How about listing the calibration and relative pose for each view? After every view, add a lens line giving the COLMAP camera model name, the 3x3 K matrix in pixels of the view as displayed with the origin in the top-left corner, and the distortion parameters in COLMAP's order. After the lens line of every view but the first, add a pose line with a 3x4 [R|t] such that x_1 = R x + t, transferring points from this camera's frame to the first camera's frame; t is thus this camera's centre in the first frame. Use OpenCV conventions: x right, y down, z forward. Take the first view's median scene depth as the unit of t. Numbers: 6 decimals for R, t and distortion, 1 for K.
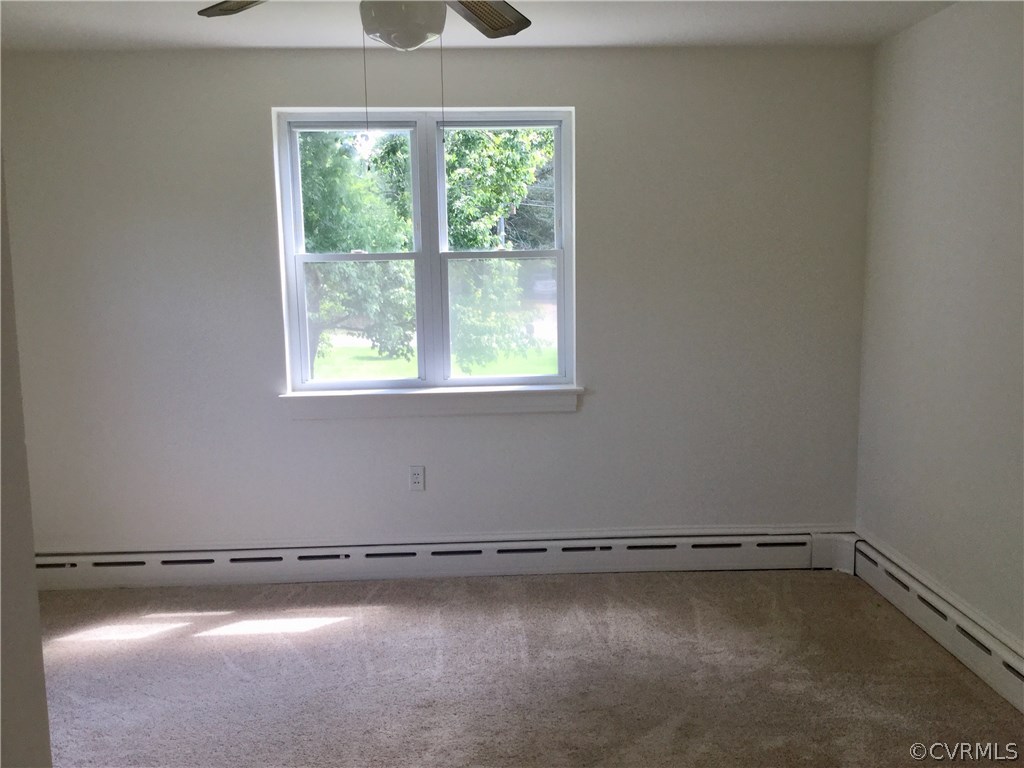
lens RADIAL K [[915.2, 0, 512.0], [0, 915.2, 384.0], [0, 0, 1]] dist [0.120980, -0.252364]
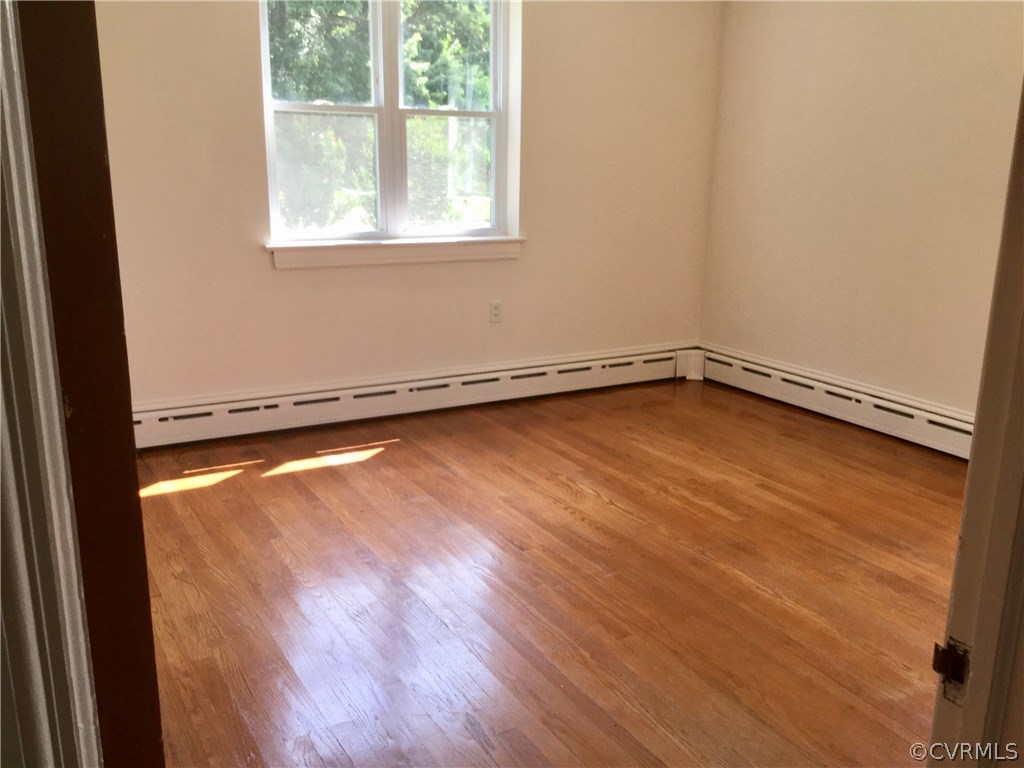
lens RADIAL K [[915.2, 0, 512.0], [0, 915.2, 384.0], [0, 0, 1]] dist [0.120980, -0.252364]
pose [[0.892784, -0.081504, 0.443051, -0.448315], [0.013594, 0.987923, 0.154346, 0.007518], [-0.450280, -0.131775, 0.883110, -0.031241]]
